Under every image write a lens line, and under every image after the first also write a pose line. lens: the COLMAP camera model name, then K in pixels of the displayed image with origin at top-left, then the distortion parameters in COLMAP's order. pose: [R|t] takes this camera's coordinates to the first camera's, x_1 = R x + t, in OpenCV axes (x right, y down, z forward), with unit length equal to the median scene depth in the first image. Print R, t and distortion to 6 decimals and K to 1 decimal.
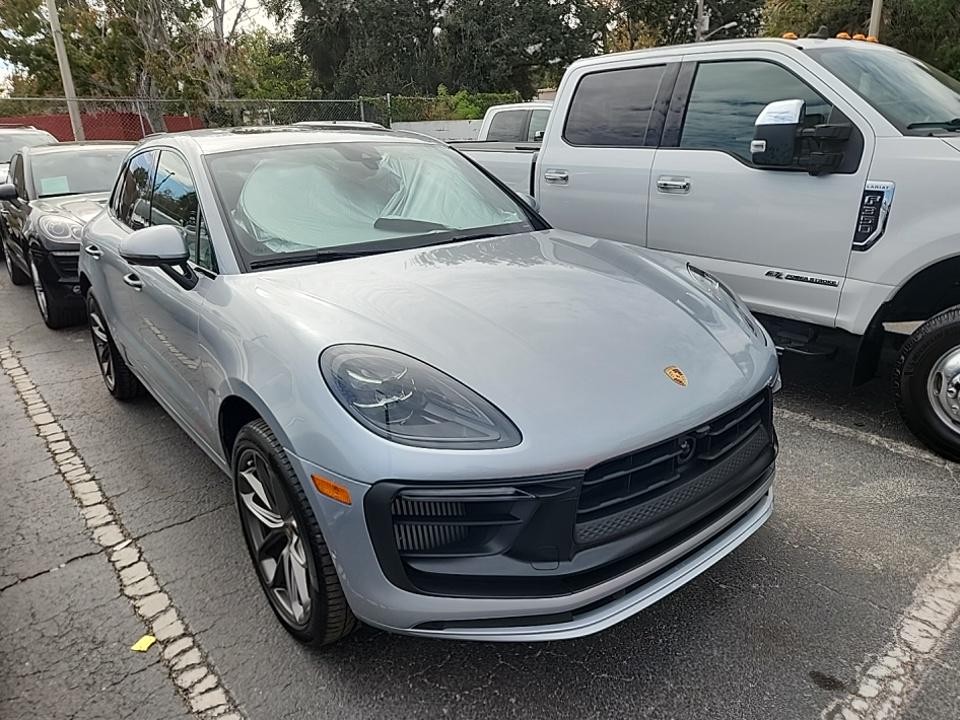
lens RADIAL K [[650.7, 0, 480.0], [0, 650.7, 360.0], [0, 0, 1]] dist [0.050528, -0.040714]
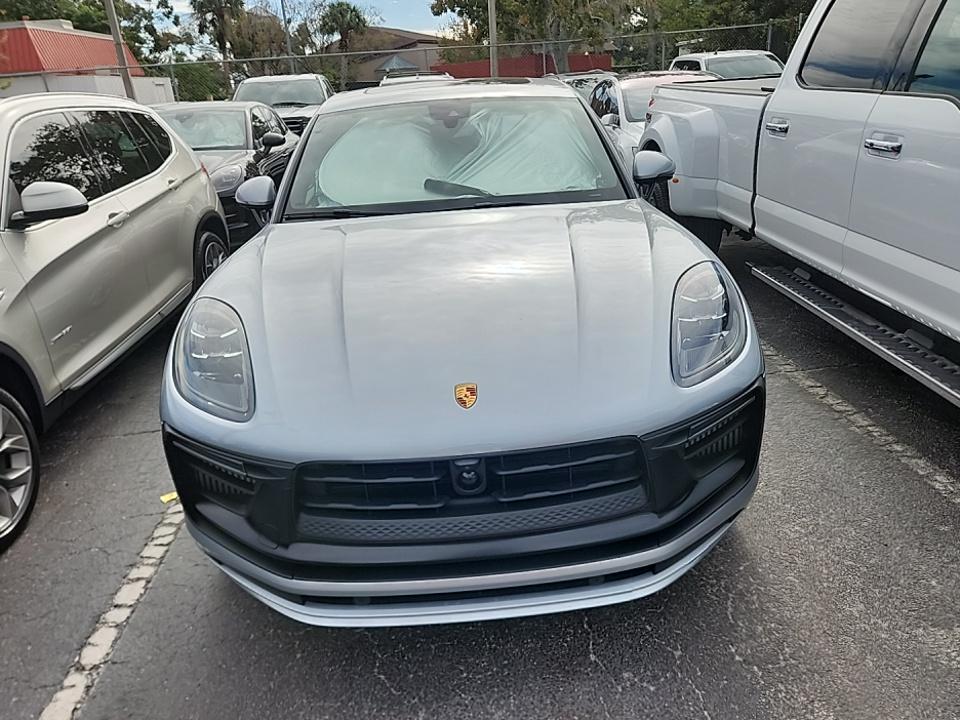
lens RADIAL K [[650.7, 0, 480.0], [0, 650.7, 360.0], [0, 0, 1]] dist [0.050528, -0.040714]
pose [[0.811215, 0.205848, -0.547318, 0.524001], [-0.154697, 0.978190, 0.138613, -0.096303], [0.563914, -0.027776, 0.825366, 0.205927]]
